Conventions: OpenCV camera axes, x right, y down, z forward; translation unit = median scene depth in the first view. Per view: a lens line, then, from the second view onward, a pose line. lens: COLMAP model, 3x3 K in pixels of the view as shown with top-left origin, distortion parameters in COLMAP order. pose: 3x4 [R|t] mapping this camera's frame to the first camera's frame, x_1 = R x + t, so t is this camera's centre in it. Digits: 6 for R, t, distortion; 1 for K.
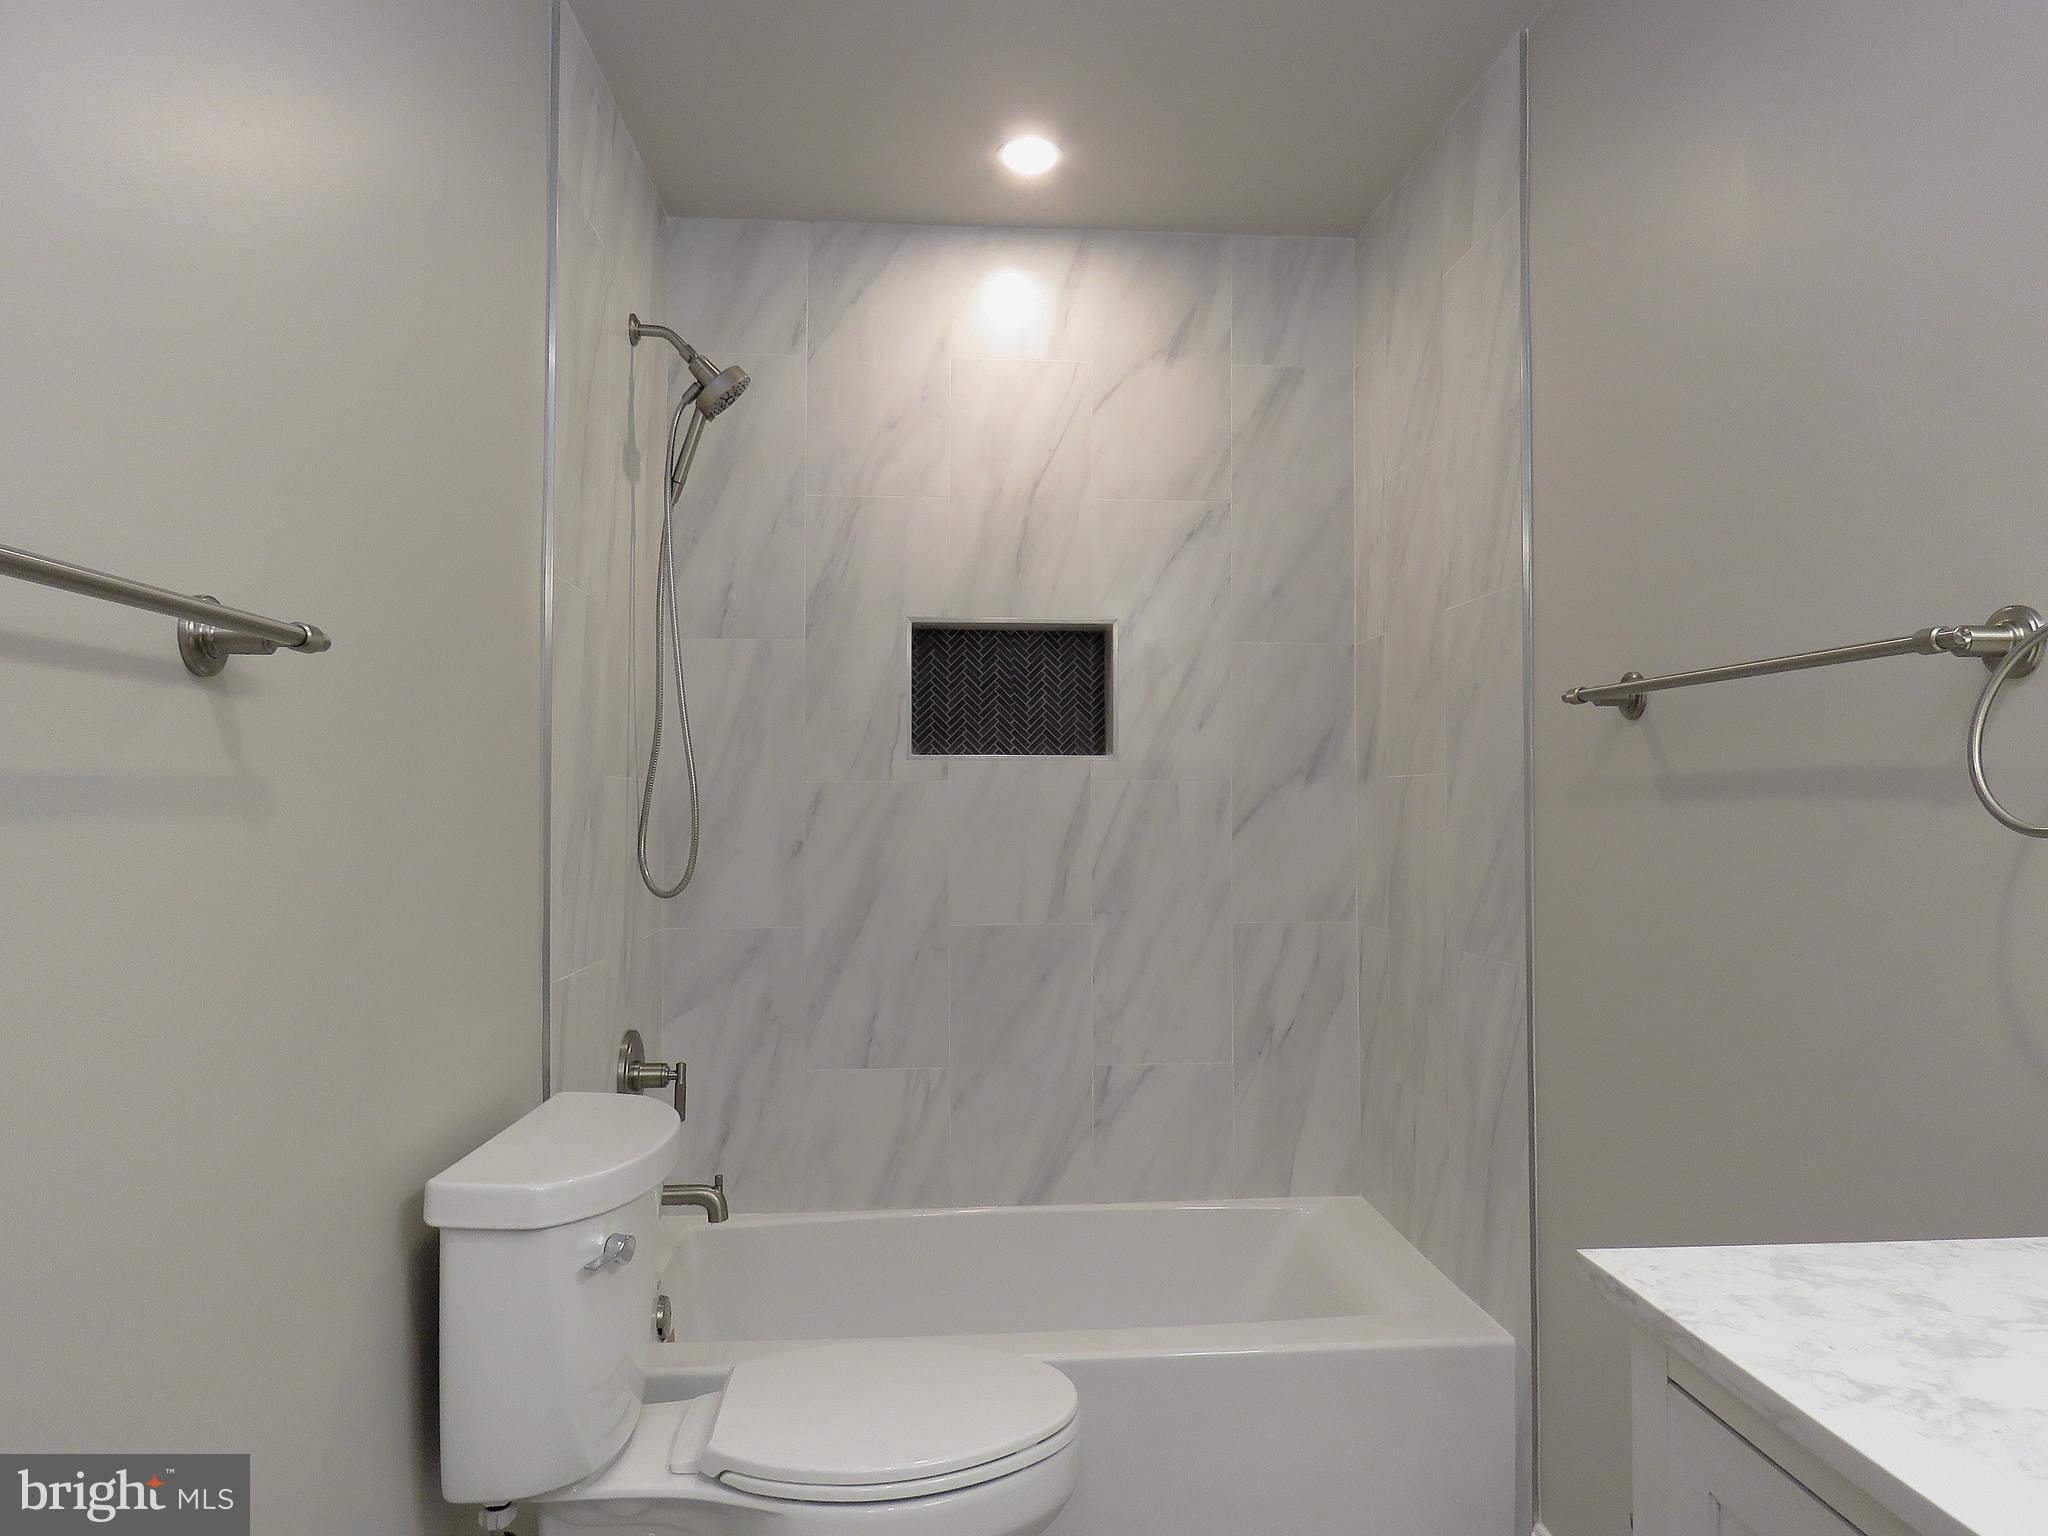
lens RADIAL K [[1306.1, 0, 1024.0], [0, 1306.1, 768.0], [0, 0, 1]] dist [0.001477, -0.012542]
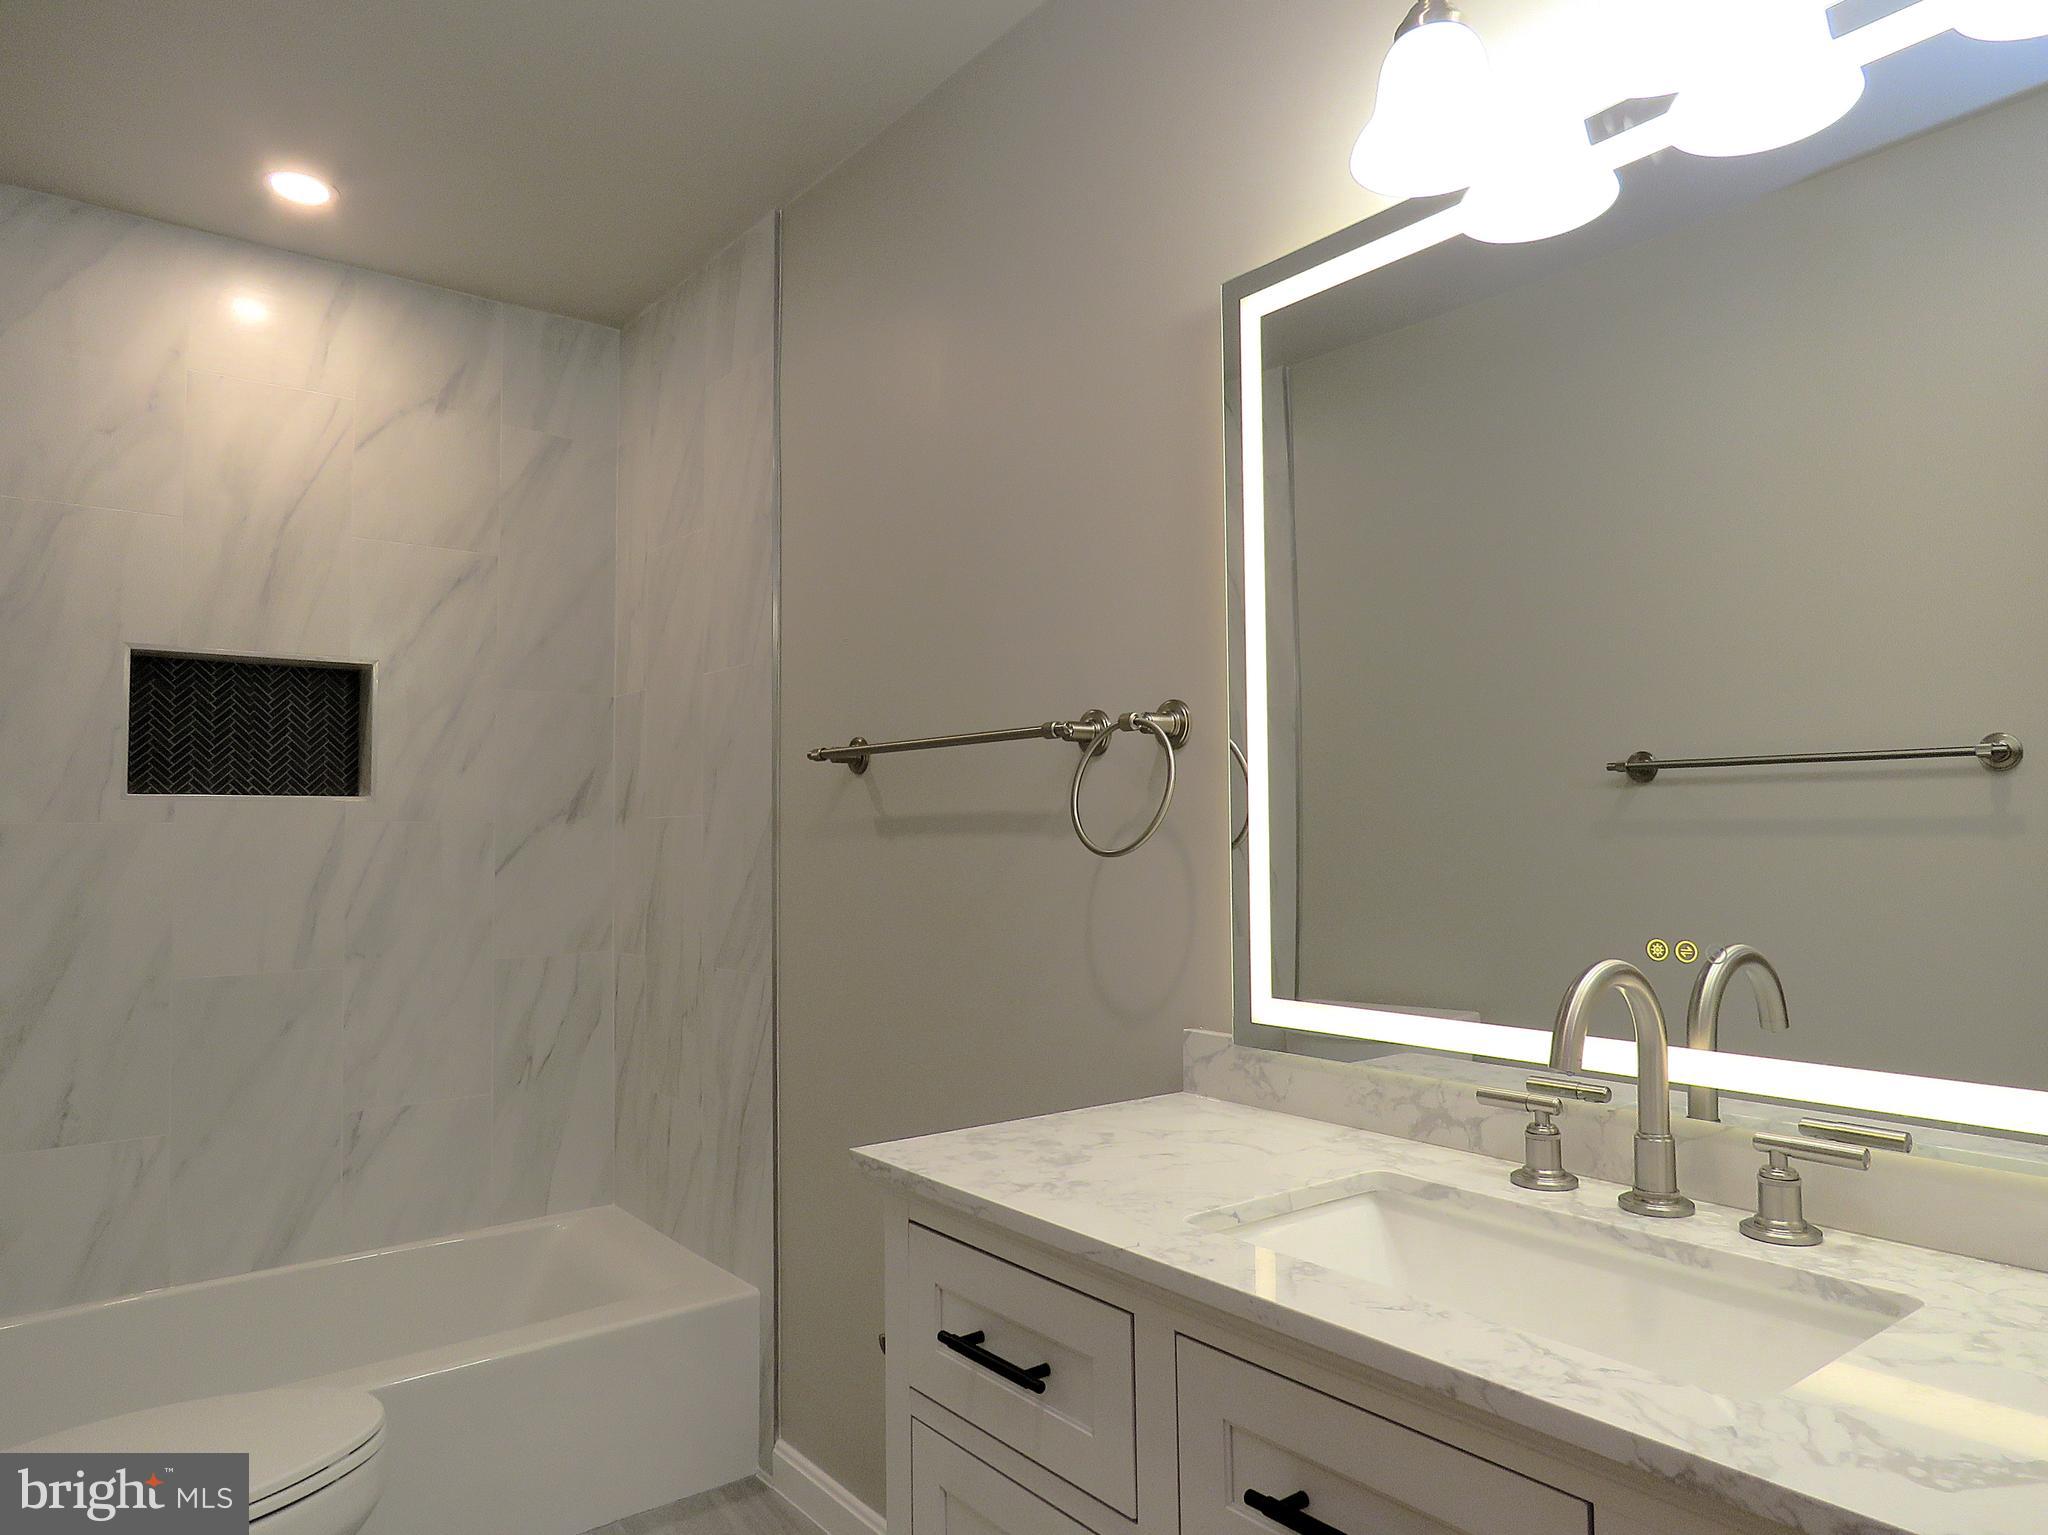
lens RADIAL K [[1306.1, 0, 1024.0], [0, 1306.1, 767.5], [0, 0, 1]] dist [0.001477, -0.012542]
pose [[0.829025, 0.021240, 0.558809, -0.075852], [-0.004050, 0.999480, -0.031981, -0.001959], [-0.559198, 0.024249, 0.828680, -0.102379]]
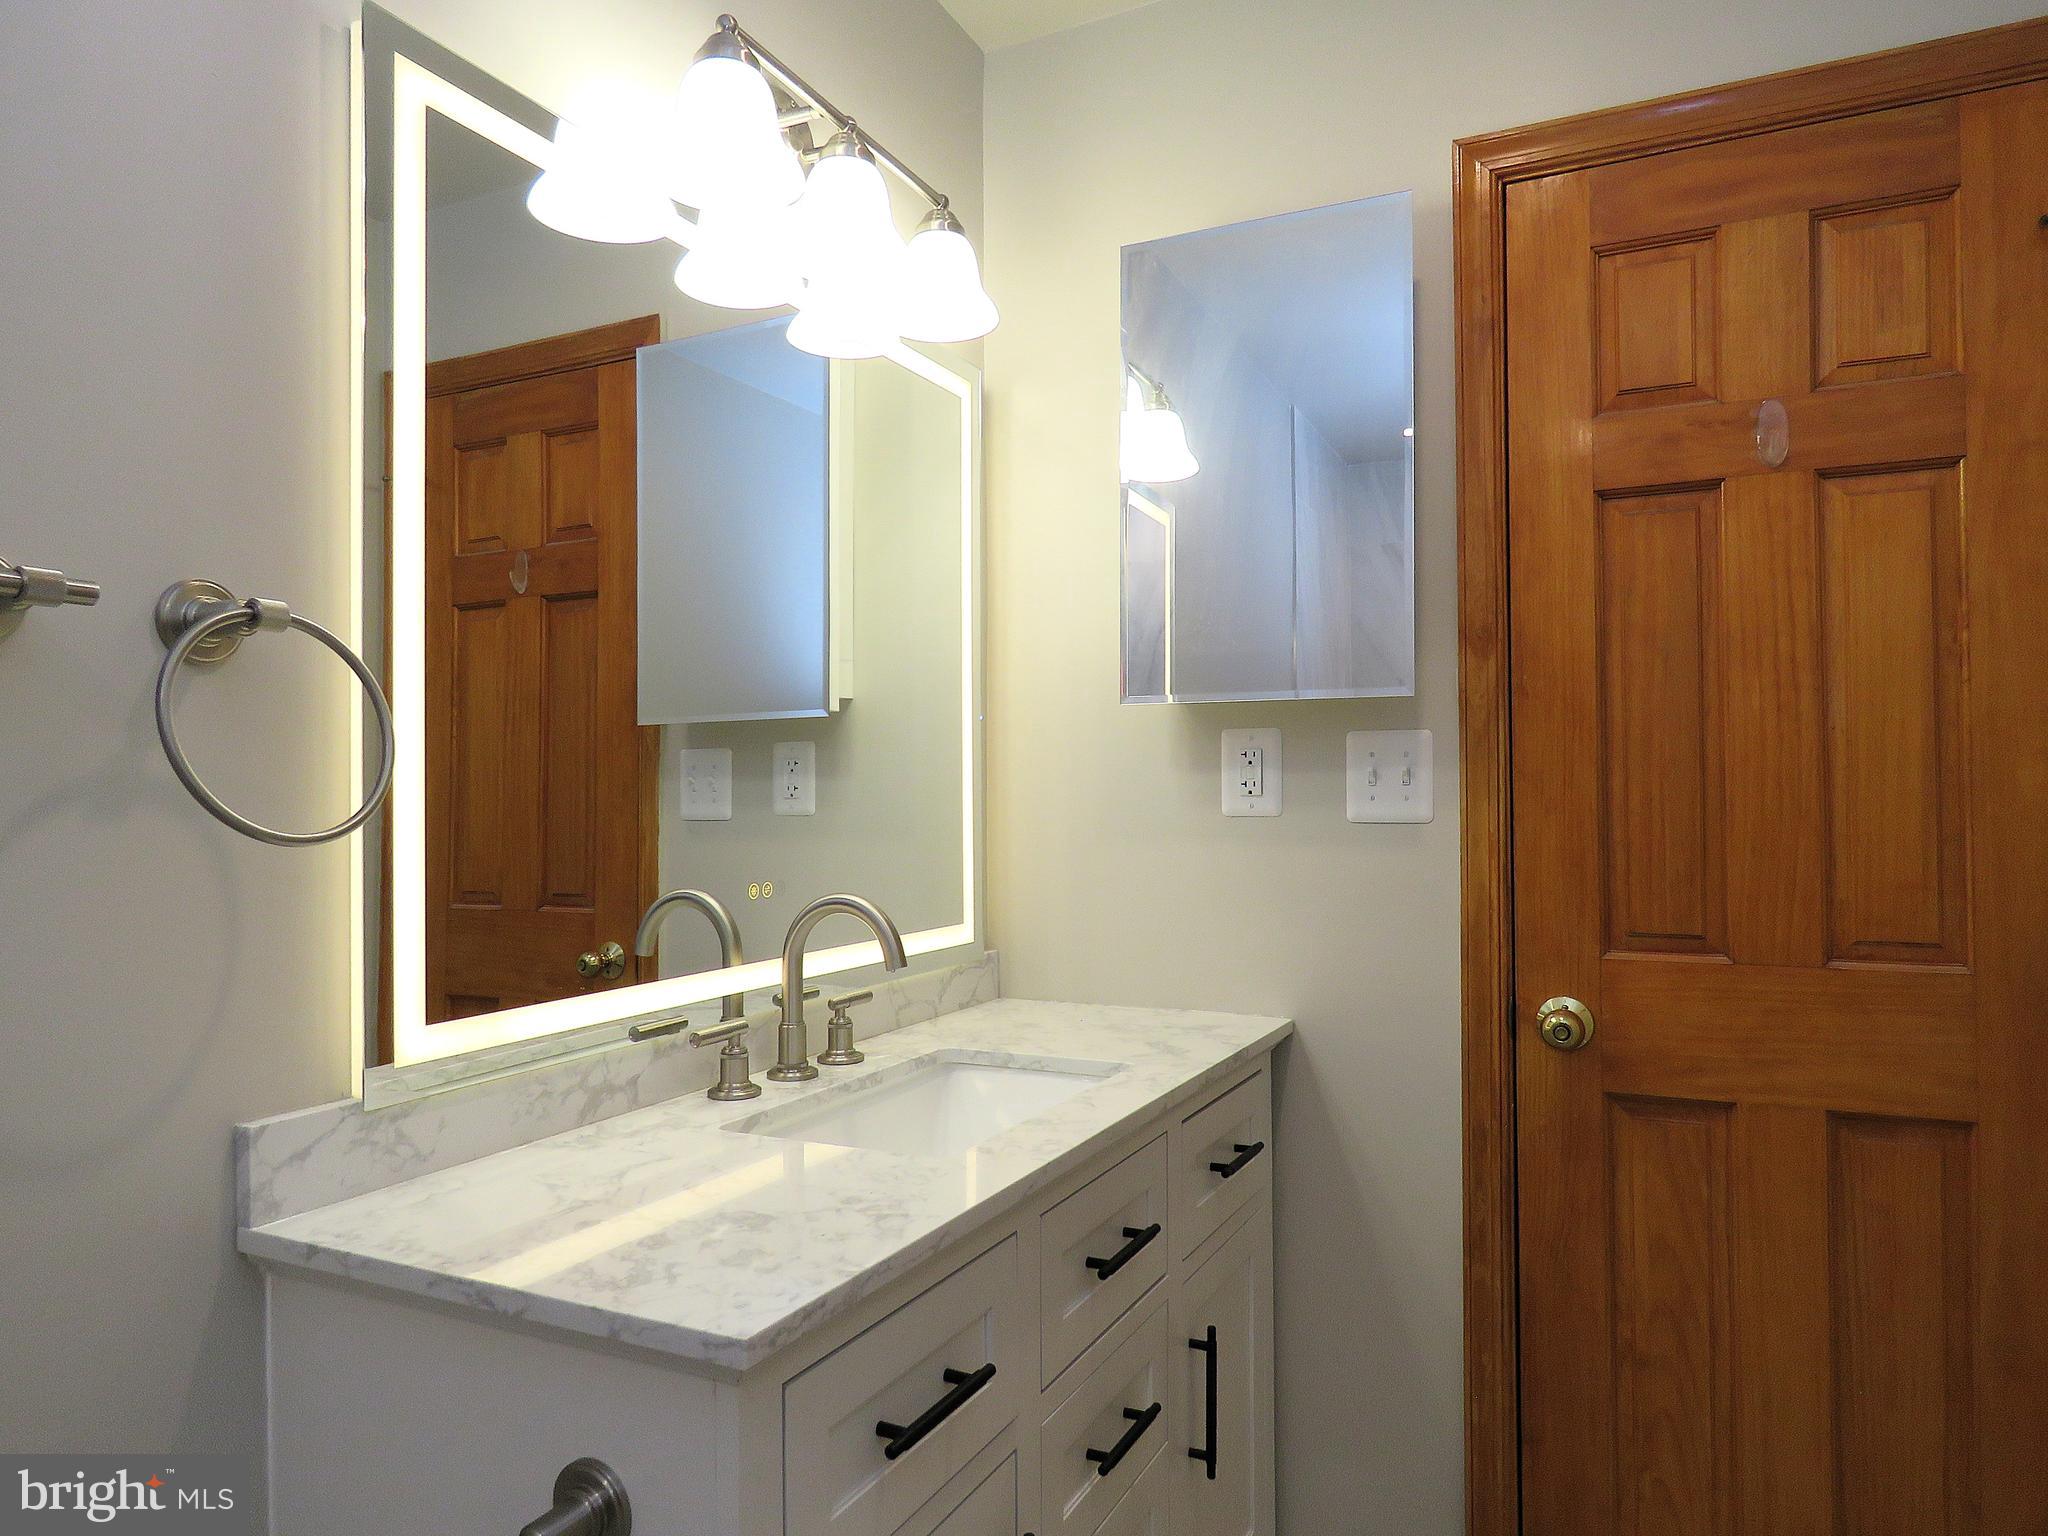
lens RADIAL K [[1310.1, 0, 1025.5], [0, 1310.1, 774.1], [0, 0, 1]] dist [-0.000052, -0.011417]
pose [[-0.860528, 0.016833, 0.509125, -0.053796], [-0.000482, 0.999427, -0.033857, 0.011600], [-0.509403, -0.029380, -0.860026, 0.538714]]
